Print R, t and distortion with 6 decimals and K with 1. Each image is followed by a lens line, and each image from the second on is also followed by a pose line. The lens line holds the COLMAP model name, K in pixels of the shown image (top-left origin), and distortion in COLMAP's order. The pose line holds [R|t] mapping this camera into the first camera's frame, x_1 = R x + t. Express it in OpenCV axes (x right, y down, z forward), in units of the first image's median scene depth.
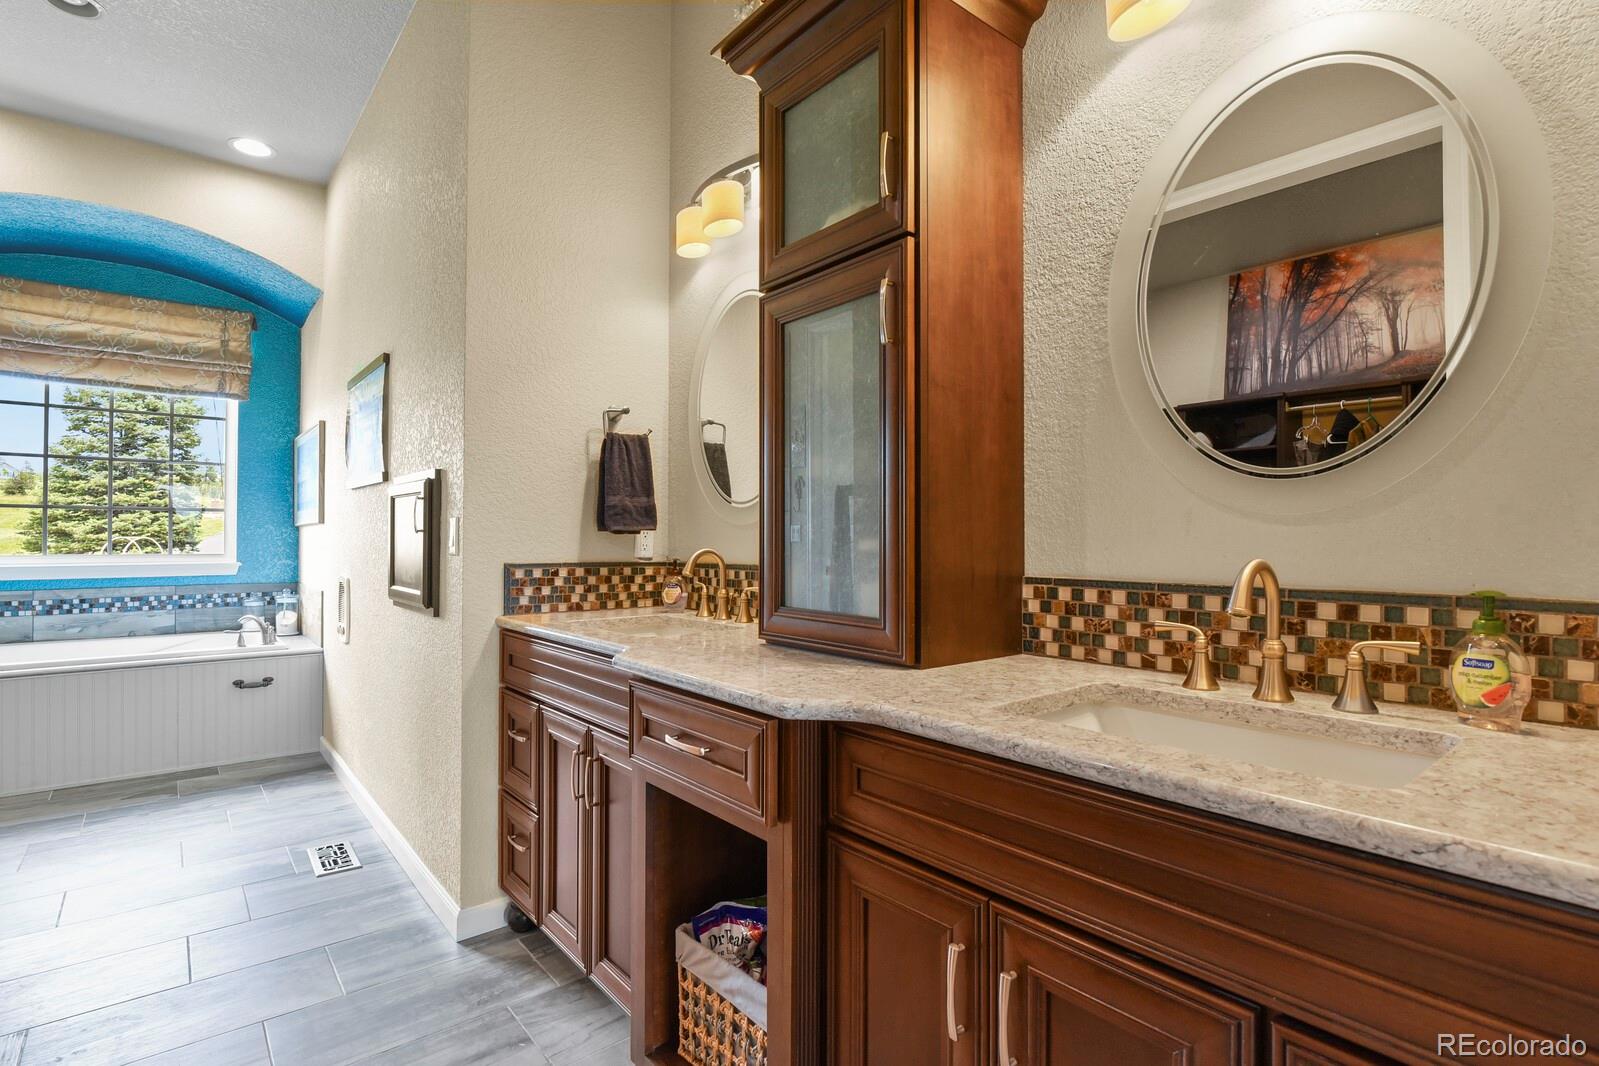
lens RADIAL K [[776.9, 0, 807.0], [0, 776.9, 527.5], [0, 0, 1]] dist [-0.009495, -0.004163]
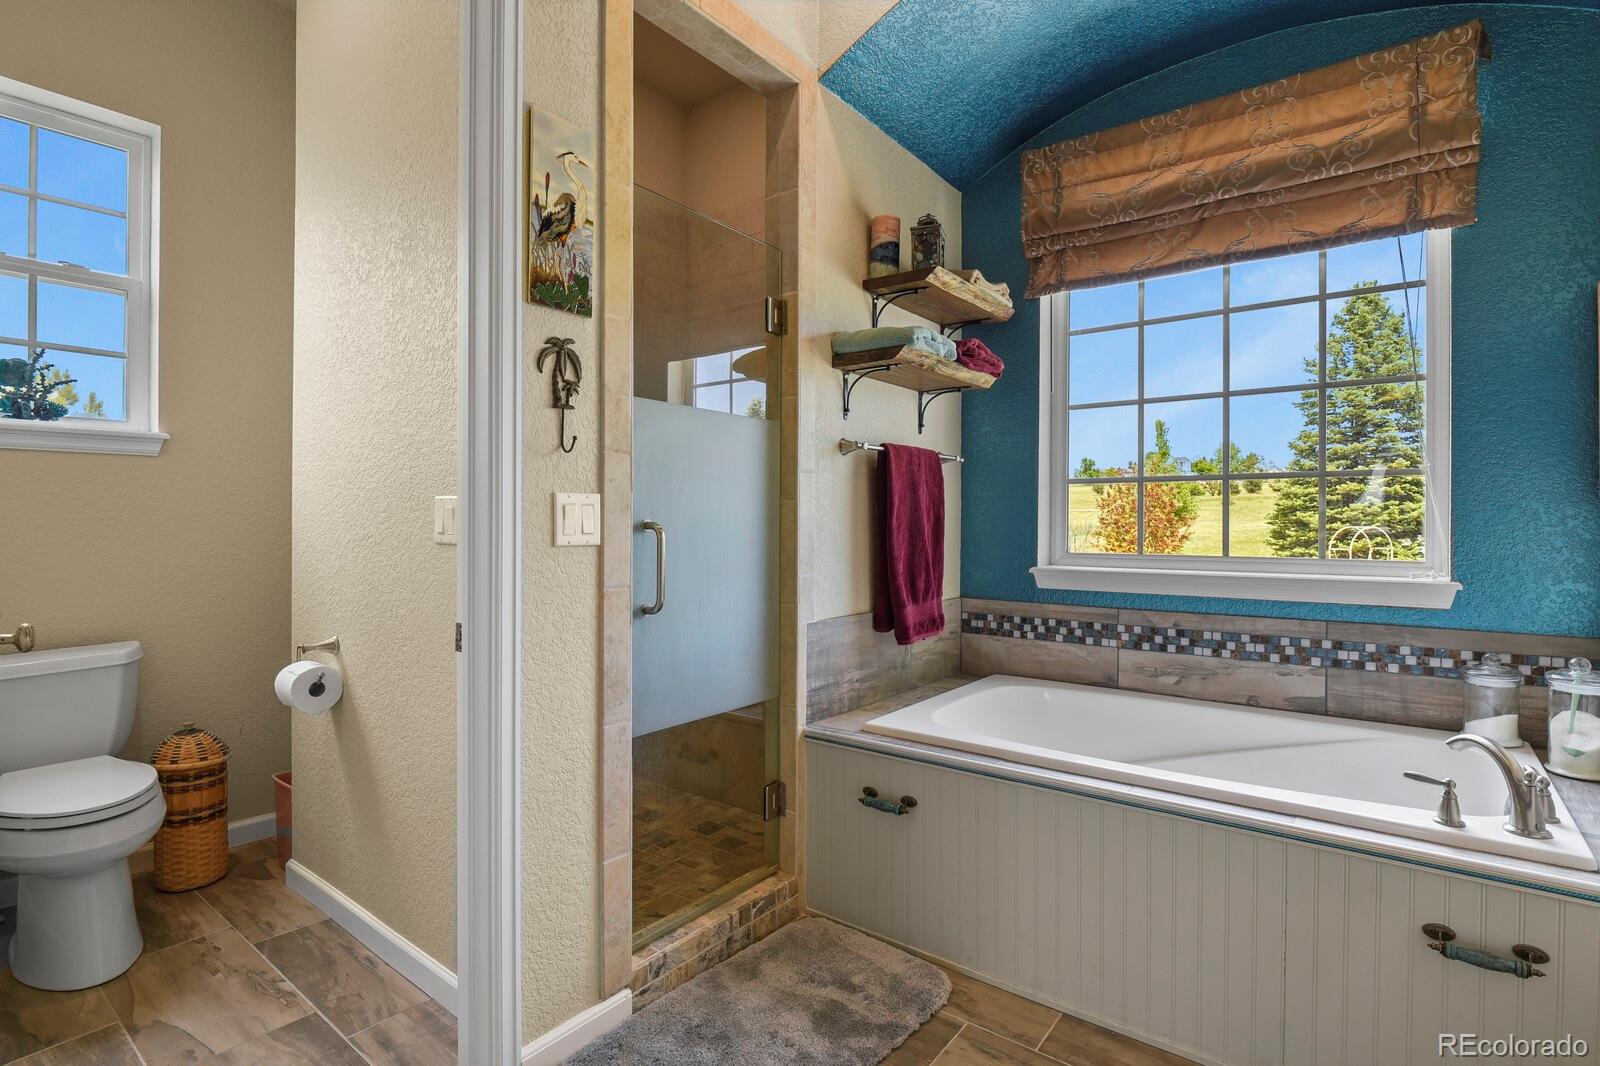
lens RADIAL K [[777.4, 0, 804.4], [0, 777.4, 527.4], [0, 0, 1]] dist [-0.009495, -0.004163]
pose [[0.213446, 0.003648, -0.976948, -0.390990], [0.009334, 0.999940, 0.005773, 0.006526], [0.976910, -0.010351, 0.213400, 0.551234]]
